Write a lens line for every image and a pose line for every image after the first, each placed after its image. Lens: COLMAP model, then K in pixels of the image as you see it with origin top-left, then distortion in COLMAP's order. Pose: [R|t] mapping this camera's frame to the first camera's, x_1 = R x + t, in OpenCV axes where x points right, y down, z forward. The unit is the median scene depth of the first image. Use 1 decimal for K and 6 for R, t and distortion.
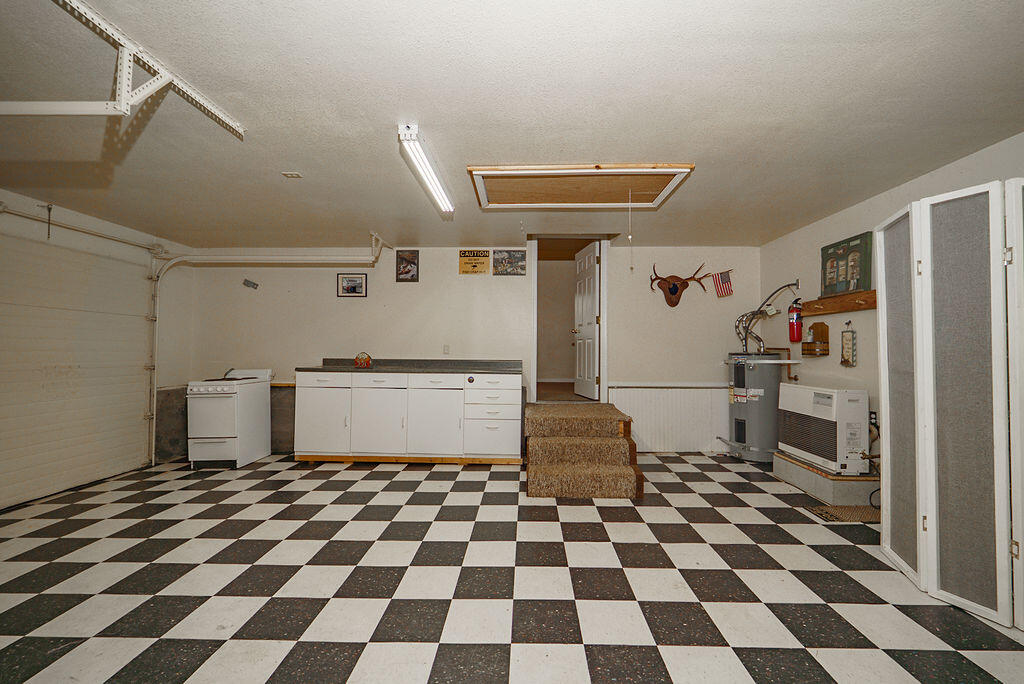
lens RADIAL K [[409.2, 0, 506.9], [0, 409.2, 346.9], [0, 0, 1]] dist [0.001504, -0.001374]
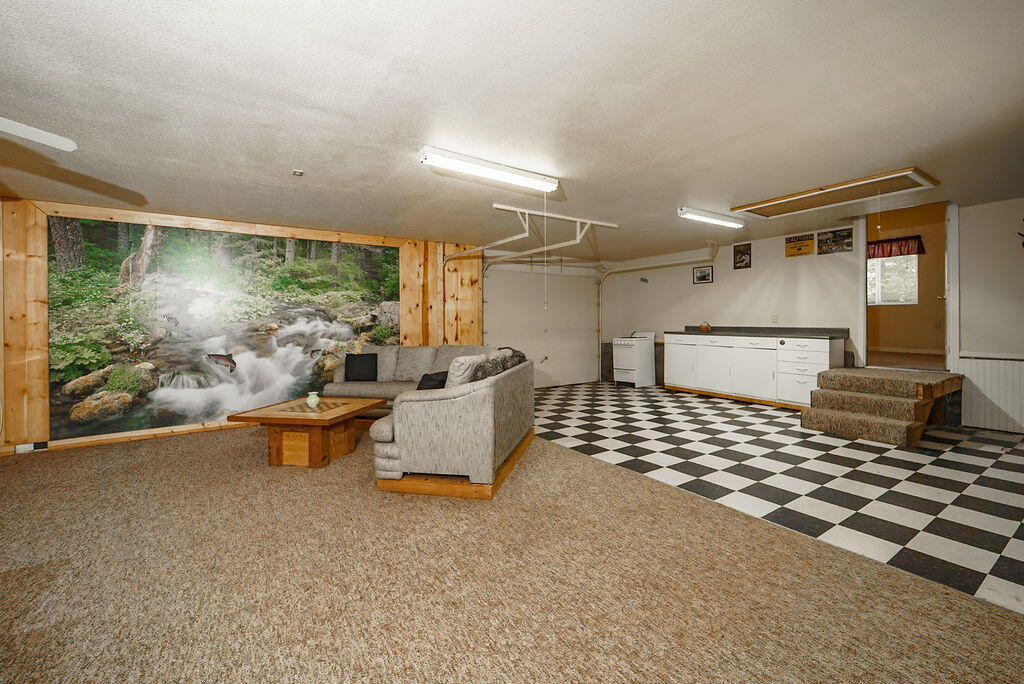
lens RADIAL K [[409.2, 0, 516.7], [0, 409.2, 322.4], [0, 0, 1]] dist [0.001504, -0.001374]
pose [[0.579163, -0.004875, -0.815197, 0.447221], [0.019564, 0.999777, 0.007921, -0.008823], [0.814977, -0.020536, 0.579129, -0.400526]]
